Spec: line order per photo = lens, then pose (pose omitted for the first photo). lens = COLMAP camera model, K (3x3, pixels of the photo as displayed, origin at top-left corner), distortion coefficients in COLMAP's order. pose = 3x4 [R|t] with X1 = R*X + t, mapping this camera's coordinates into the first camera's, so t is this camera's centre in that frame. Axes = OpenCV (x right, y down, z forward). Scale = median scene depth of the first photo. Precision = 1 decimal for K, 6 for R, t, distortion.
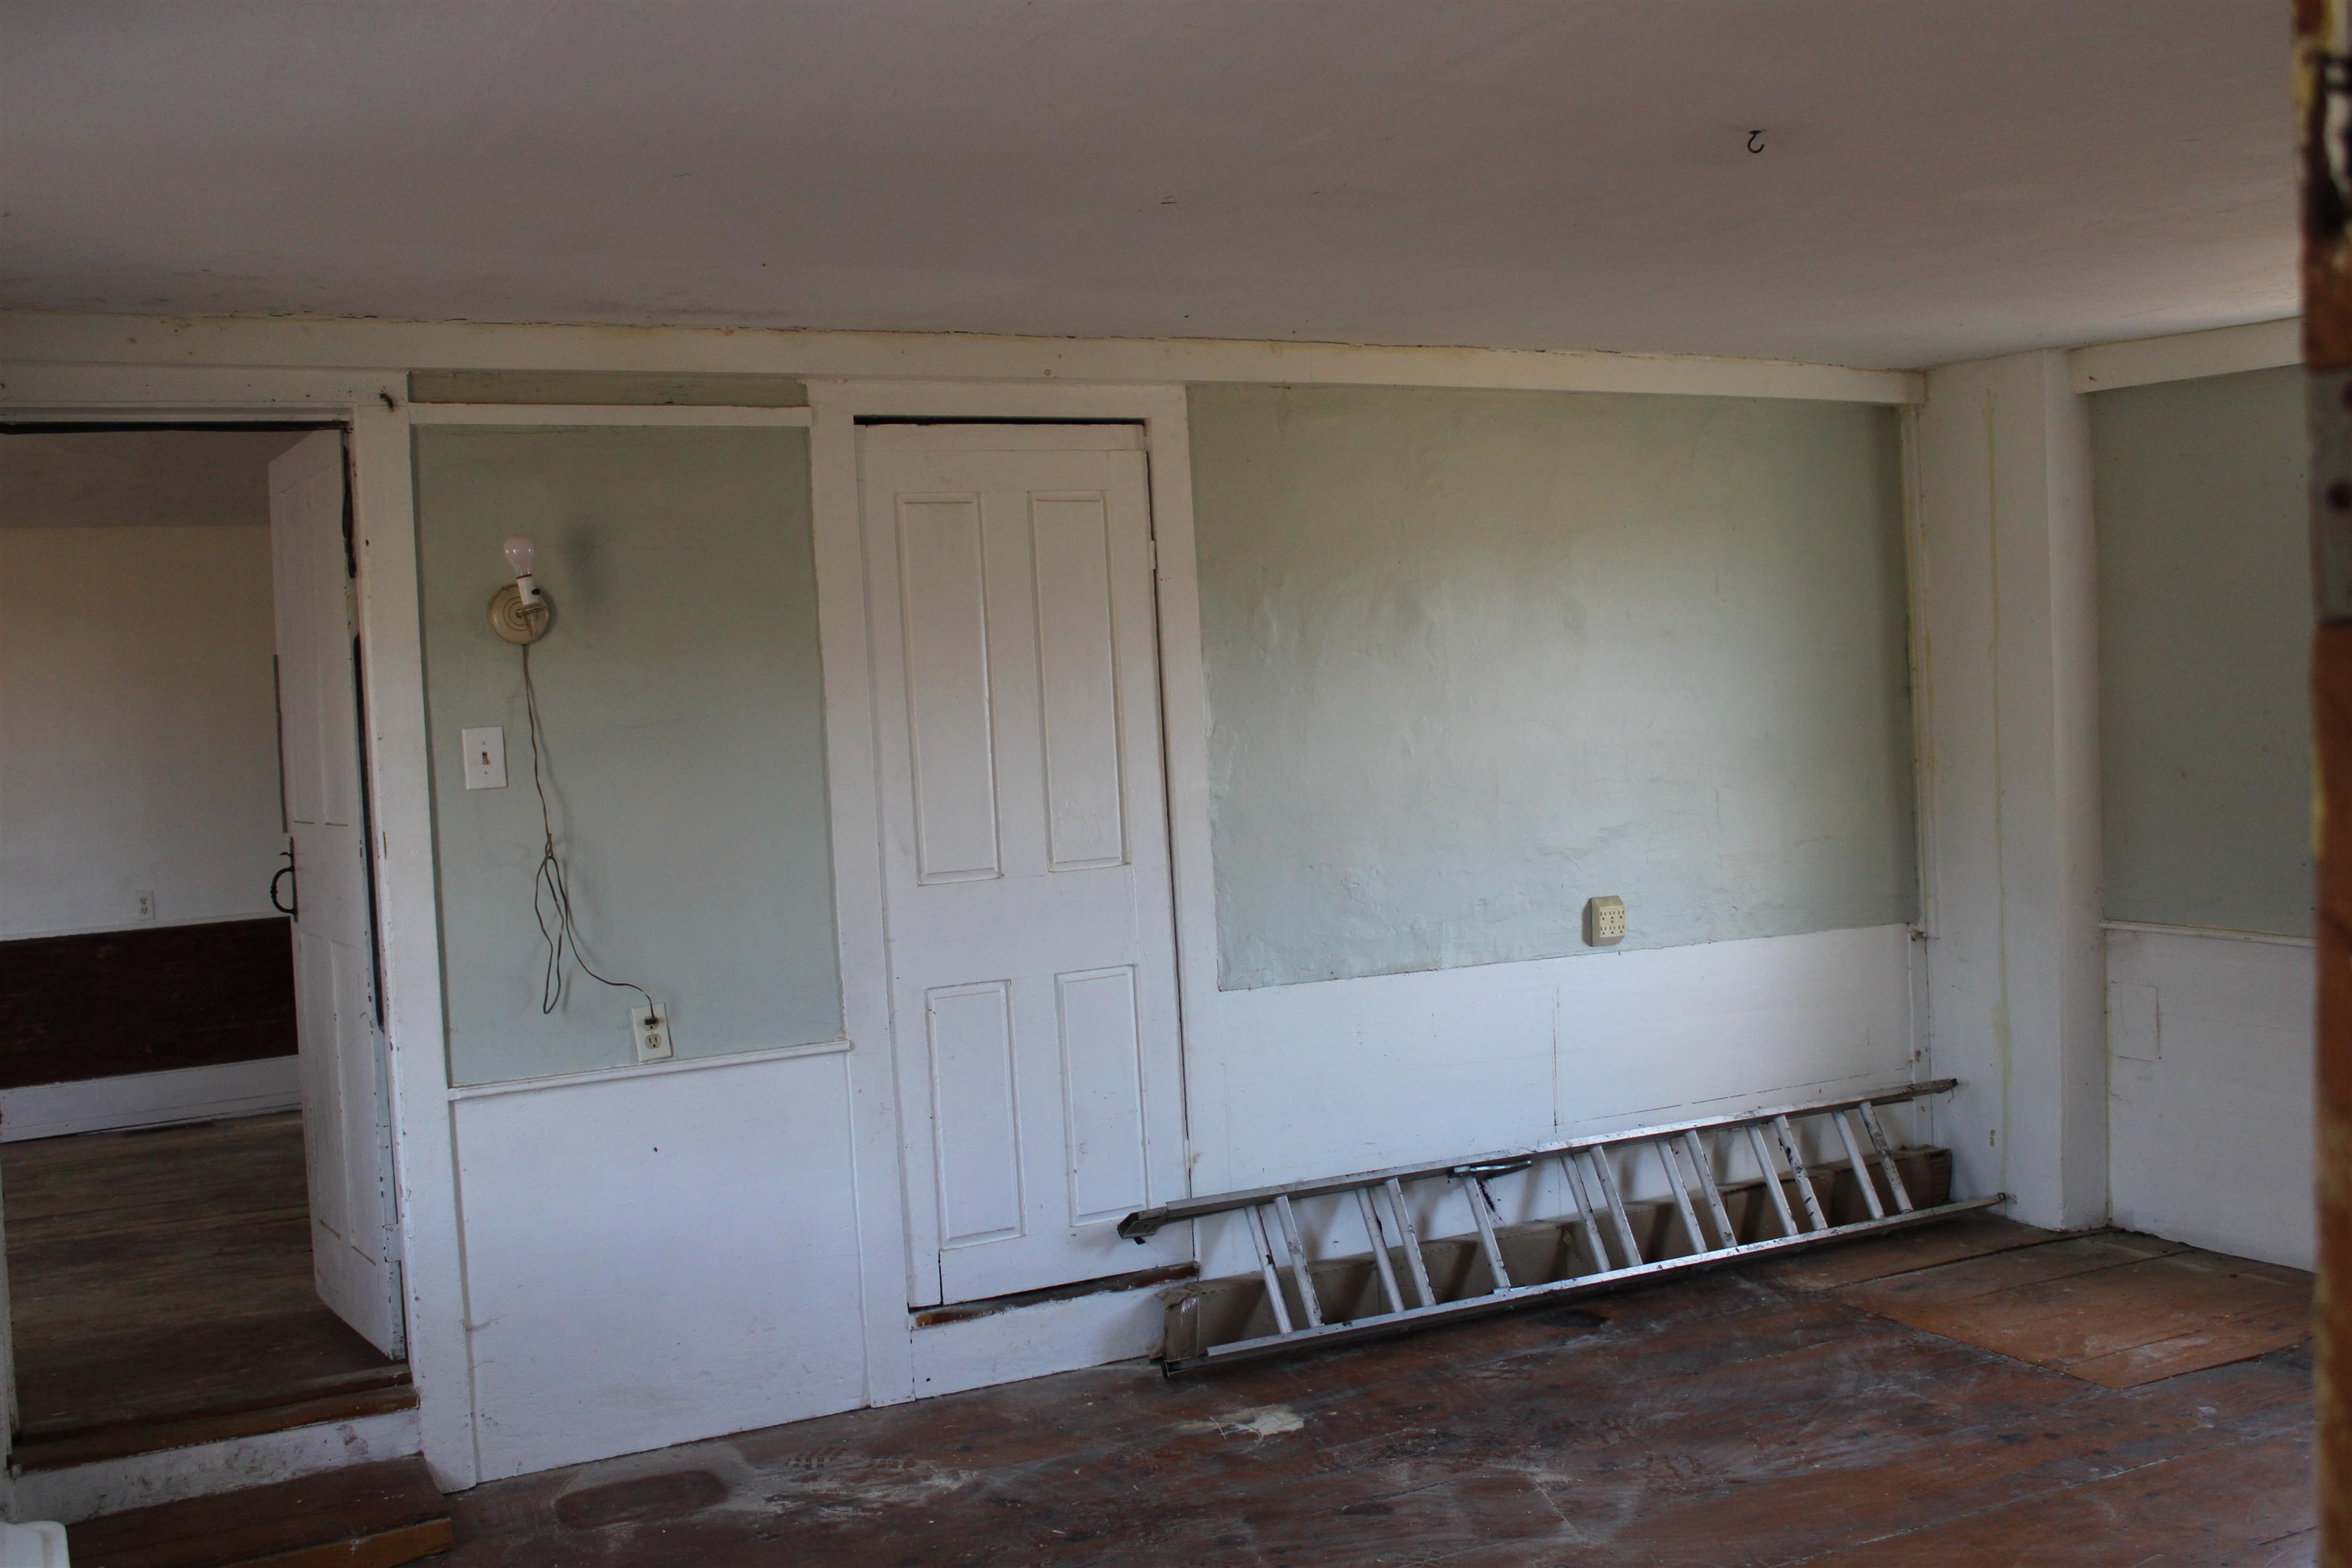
lens RADIAL K [[2353.4, 0, 1176.0], [0, 2353.4, 784.0], [0, 0, 1]] dist [-0.102372, 0.132351]
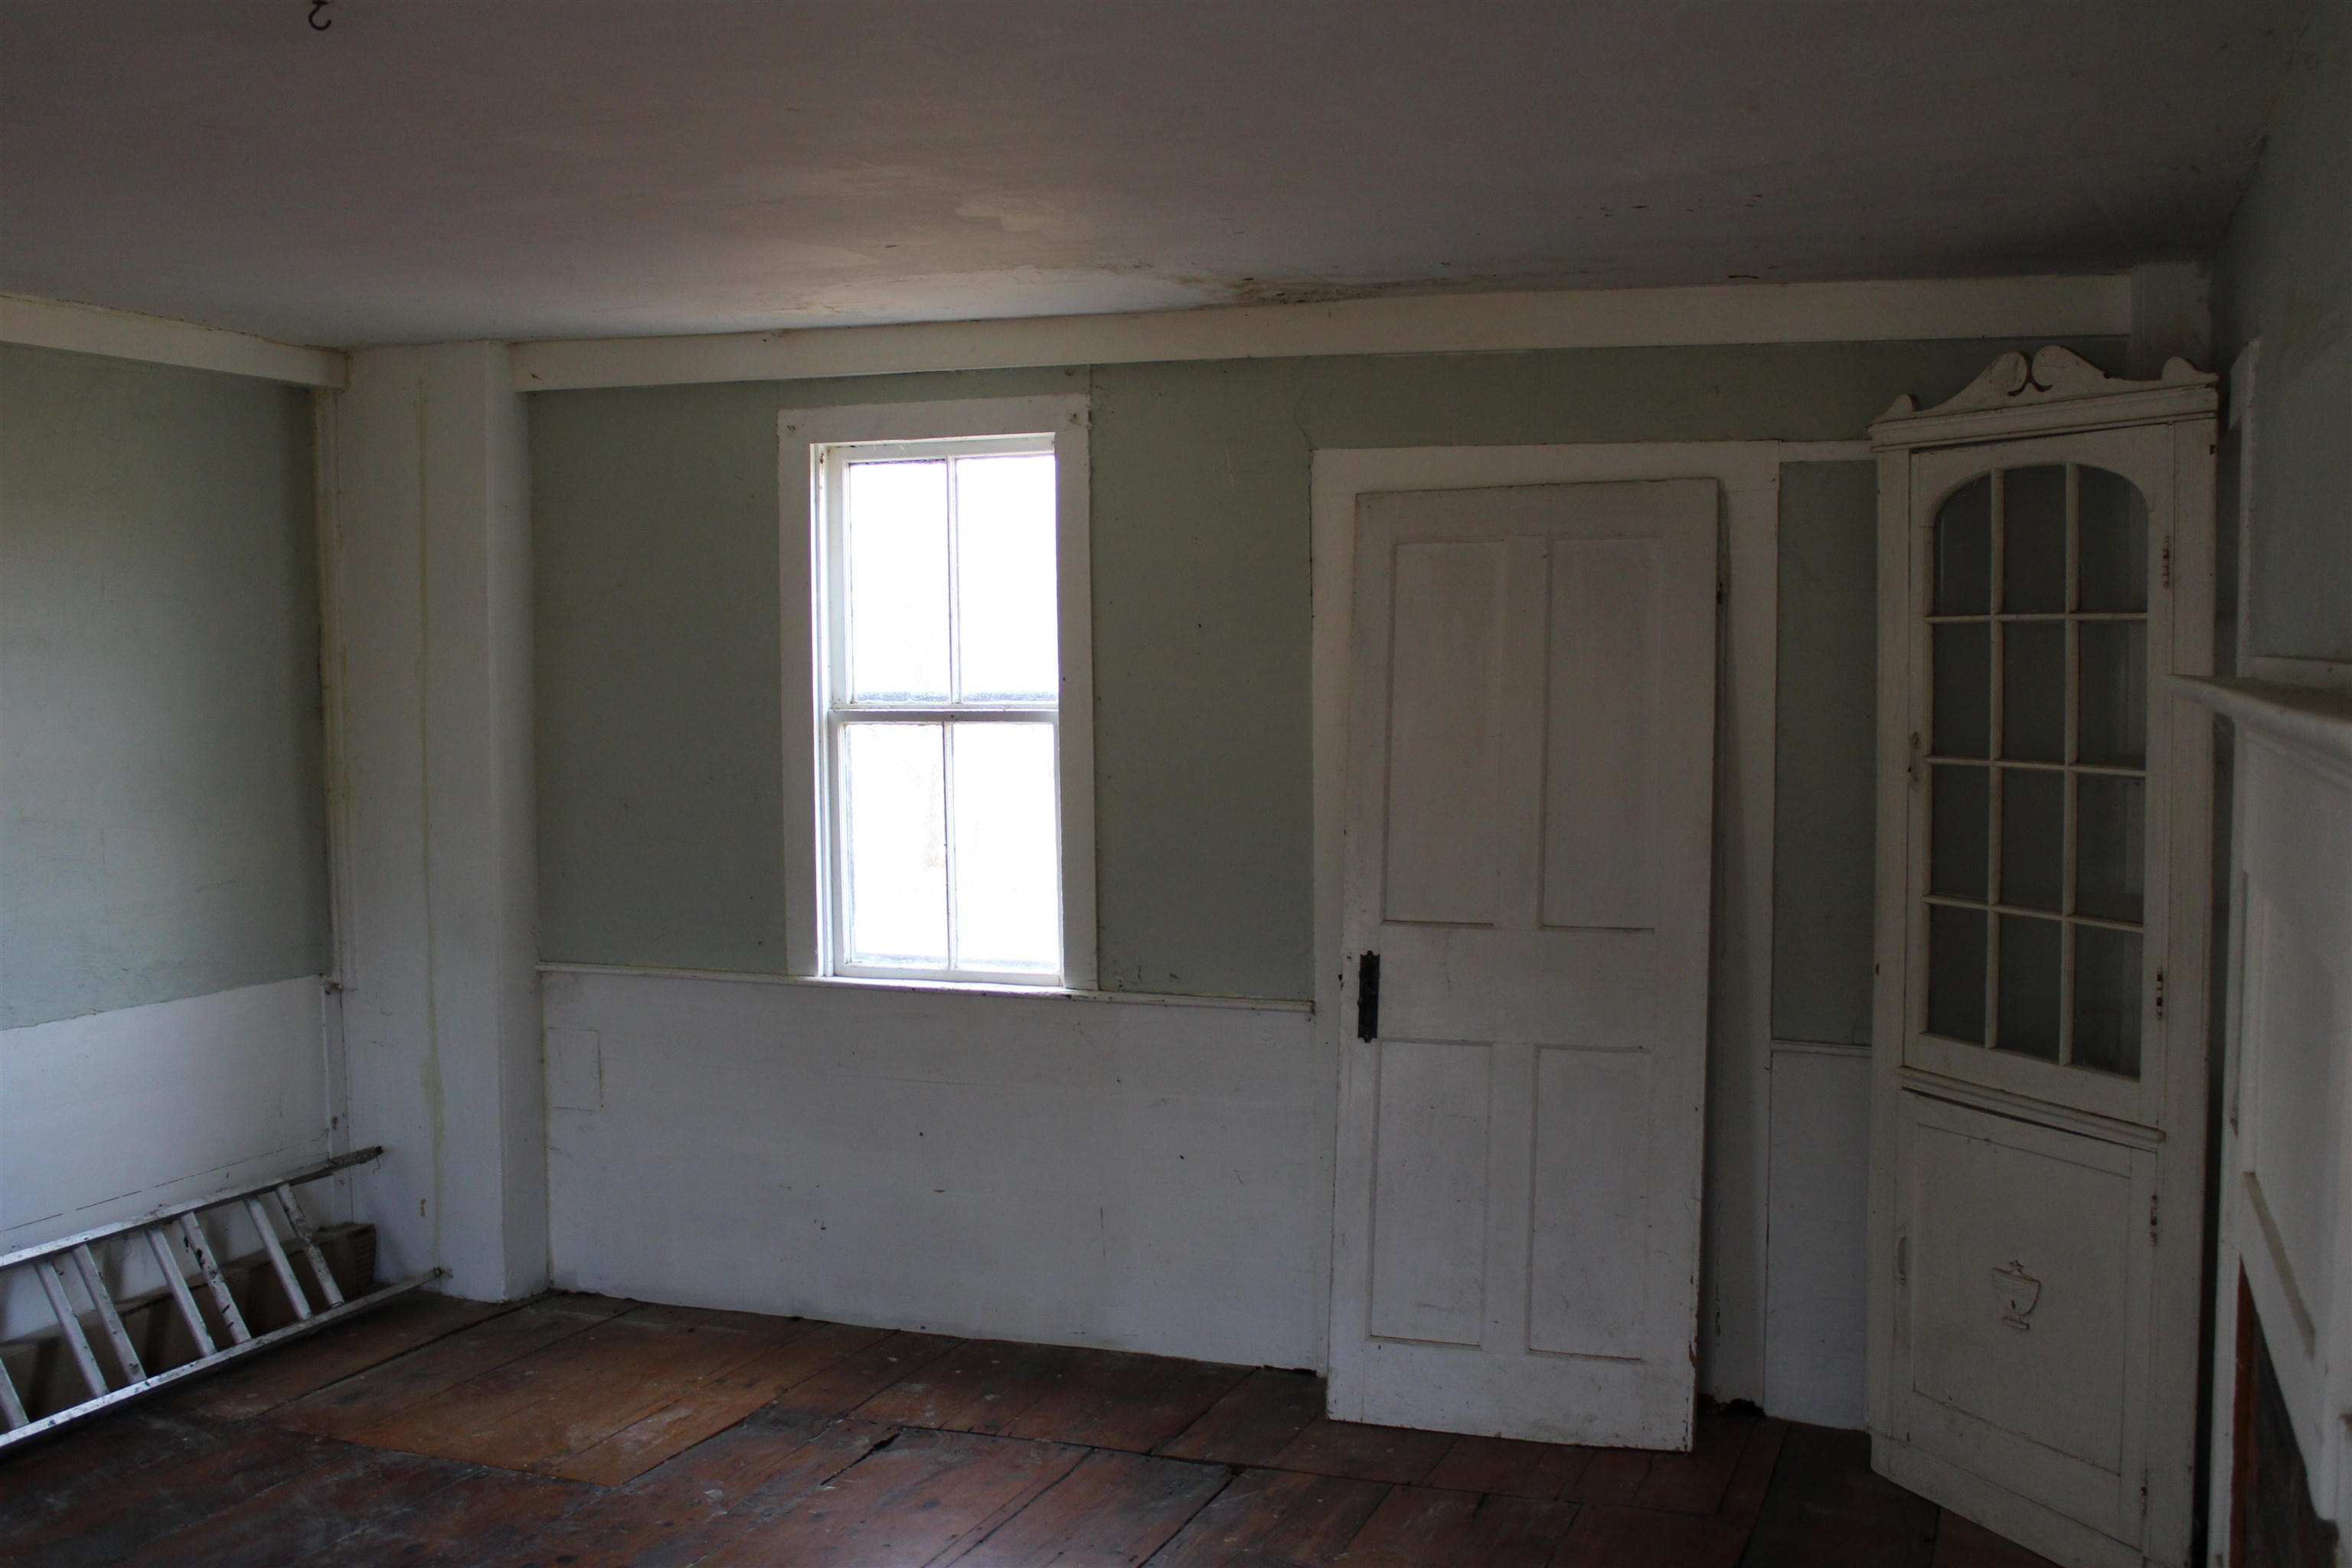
lens RADIAL K [[2353.4, 0, 1176.0], [0, 2353.4, 784.0], [0, 0, 1]] dist [-0.102372, 0.132351]
pose [[0.754377, -0.007201, 0.656402, -0.021288], [0.008453, 0.999963, 0.001255, -0.011712], [-0.656388, 0.004602, 0.754410, 0.130253]]
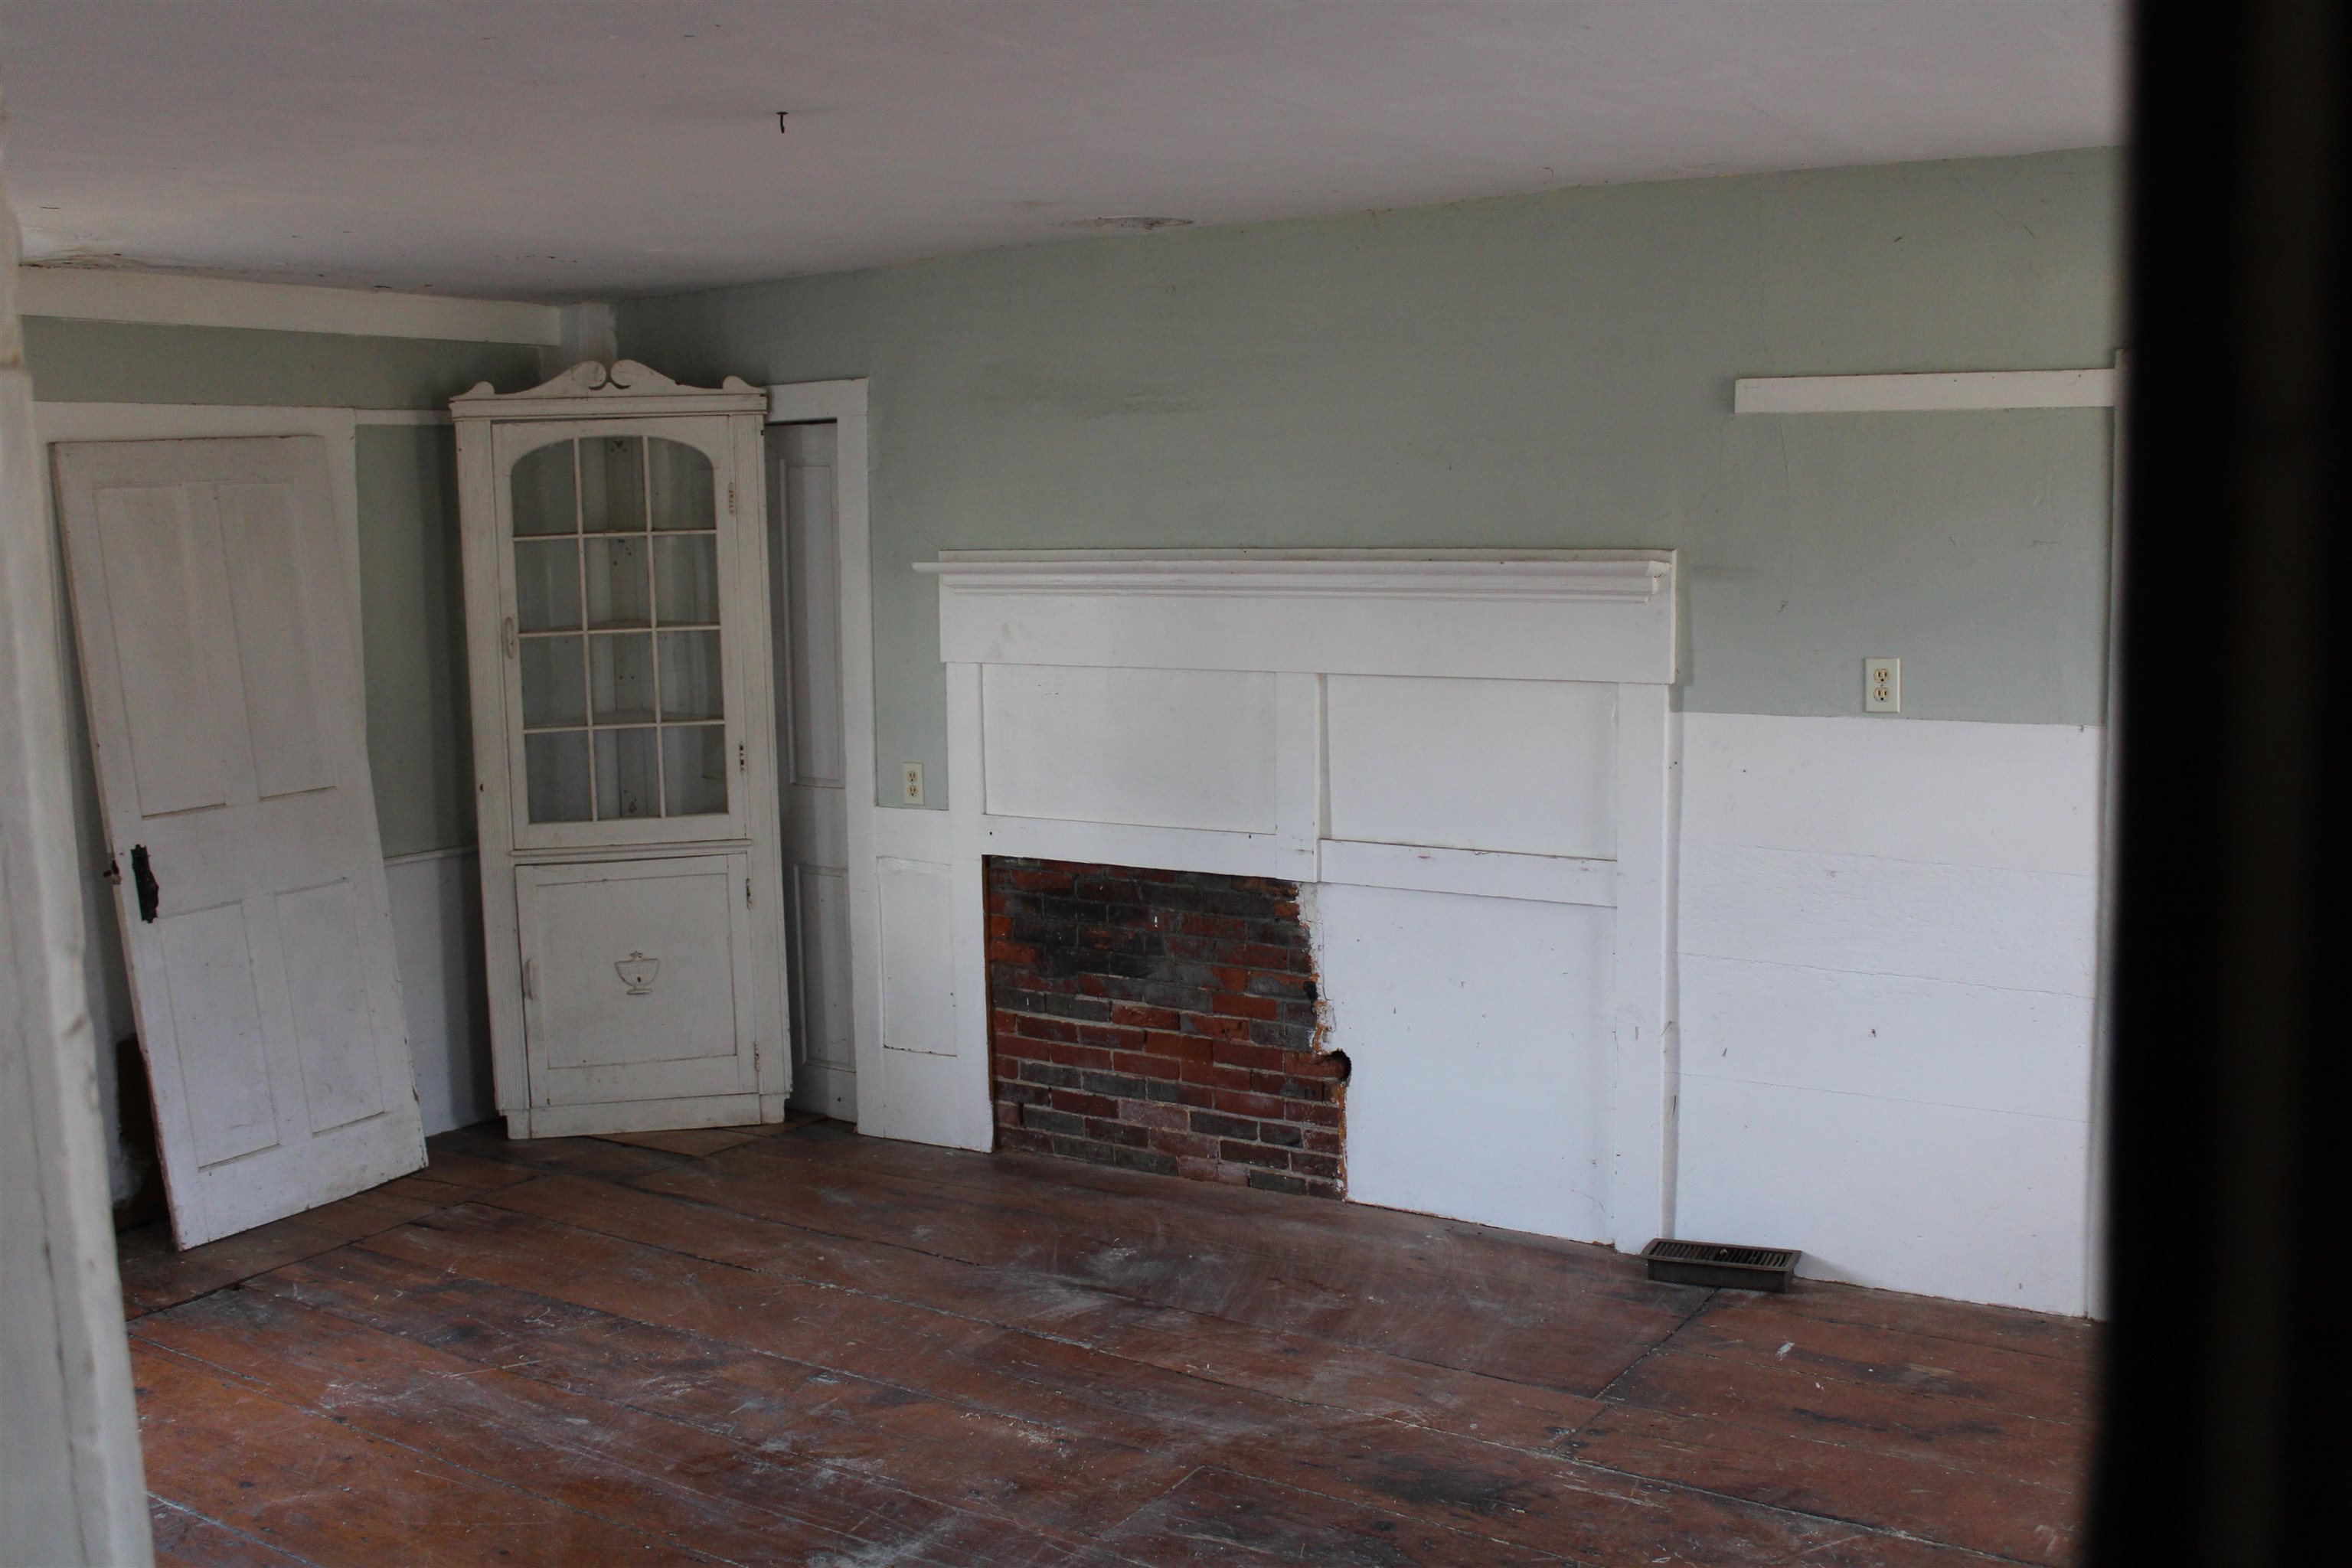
lens RADIAL K [[2353.4, 0, 1176.0], [0, 2353.4, 784.0], [0, 0, 1]] dist [-0.102372, 0.132351]
pose [[-0.480033, -0.062978, 0.874987, -0.406182], [0.086516, 0.989159, 0.118659, -0.046700], [-0.872974, 0.132660, -0.469380, 0.719560]]
